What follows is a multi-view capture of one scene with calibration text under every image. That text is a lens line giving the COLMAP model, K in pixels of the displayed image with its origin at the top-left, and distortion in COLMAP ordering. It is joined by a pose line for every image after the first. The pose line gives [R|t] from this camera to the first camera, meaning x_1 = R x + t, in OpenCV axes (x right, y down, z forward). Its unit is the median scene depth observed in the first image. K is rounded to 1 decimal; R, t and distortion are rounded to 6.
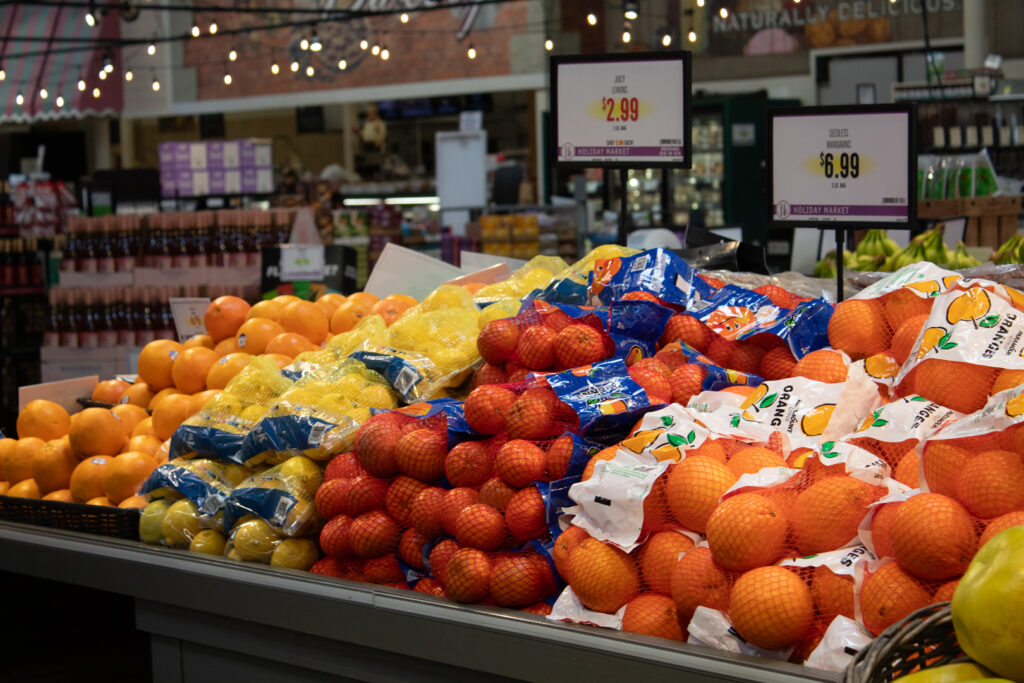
lens RADIAL K [[2421.8, 0, 512.4], [0, 2421.8, 341.3], [0, 0, 1]] dist [0.062578, 0.000000]
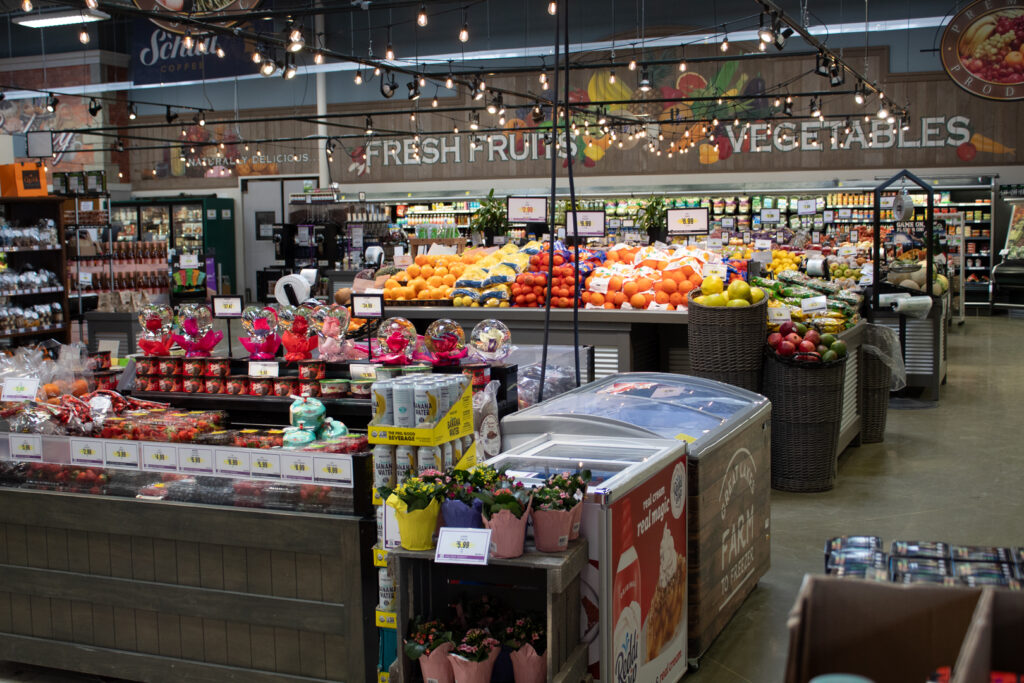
lens RADIAL K [[1297.8, 0, 512.1], [0, 1297.8, 343.5], [0, 0, 1]] dist [0.023869, 0.000000]
pose [[0.906938, -0.024154, 0.420570, -0.228596], [0.019025, 0.999685, 0.016387, 0.024660], [-0.420834, -0.006860, 0.907112, -0.256816]]
